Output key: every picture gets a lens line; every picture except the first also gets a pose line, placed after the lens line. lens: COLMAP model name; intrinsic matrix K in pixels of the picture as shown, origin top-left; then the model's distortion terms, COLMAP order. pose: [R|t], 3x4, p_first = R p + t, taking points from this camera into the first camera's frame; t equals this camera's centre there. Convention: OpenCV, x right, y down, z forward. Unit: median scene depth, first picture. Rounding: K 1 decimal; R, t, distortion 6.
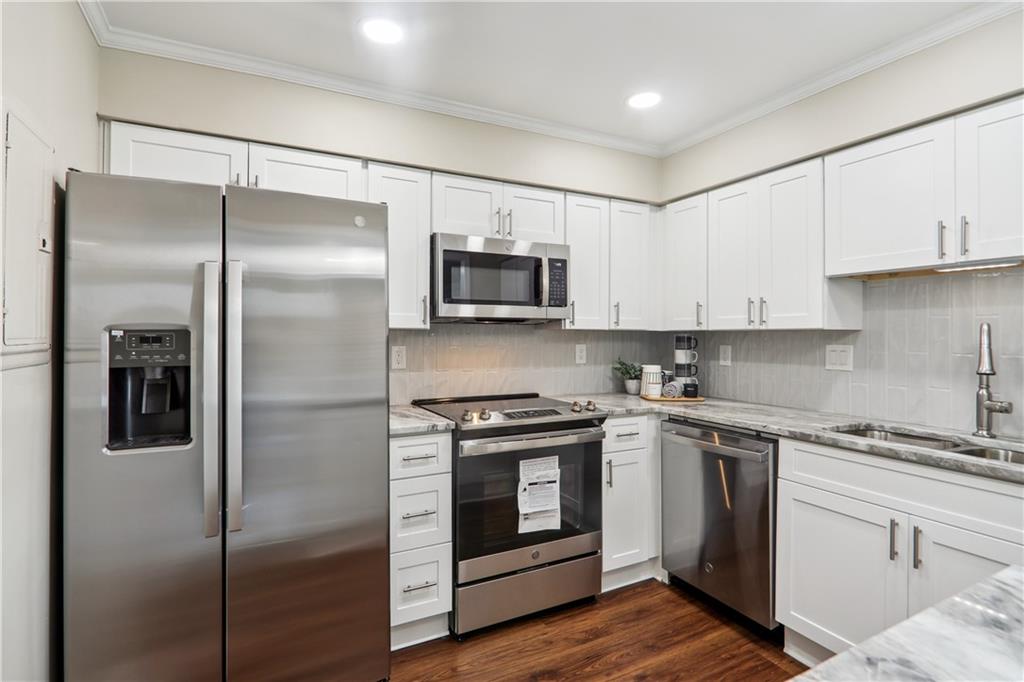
lens RADIAL K [[497.3, 0, 501.7], [0, 497.3, 334.0], [0, 0, 1]] dist [0.000013, -0.000265]
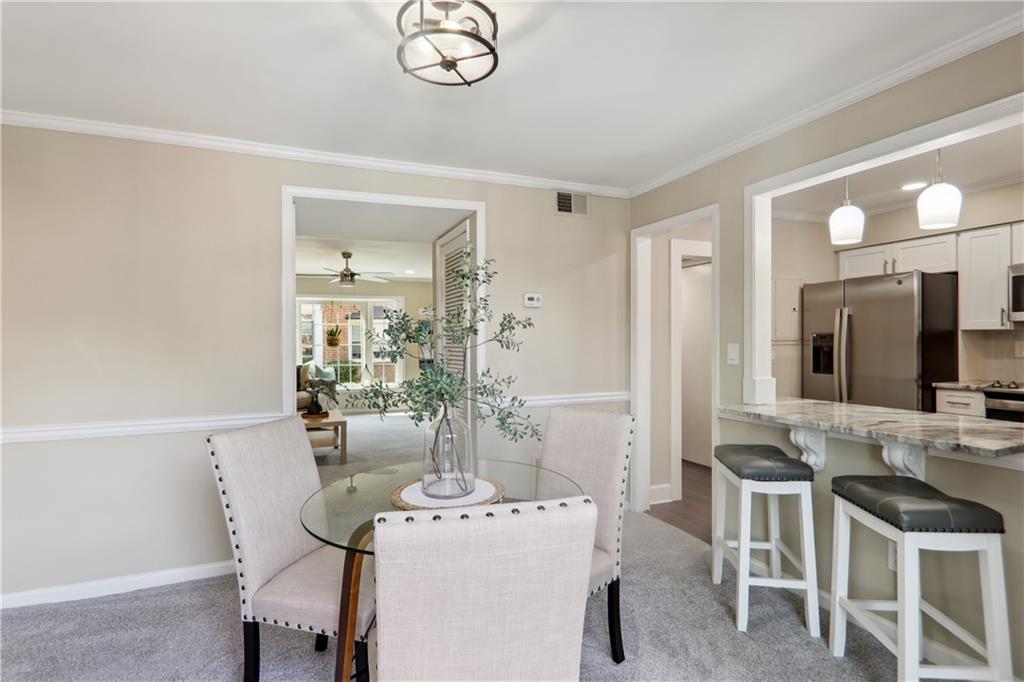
lens RADIAL K [[516.7, 0, 512.0], [0, 516.7, 341.0], [0, 0, 1]] dist [0.001783, 0.000307]
pose [[-0.048509, -0.003987, -0.998815, 1.456713], [0.009868, 0.999941, -0.004471, 0.016324], [0.998774, -0.010073, -0.048467, -0.416482]]
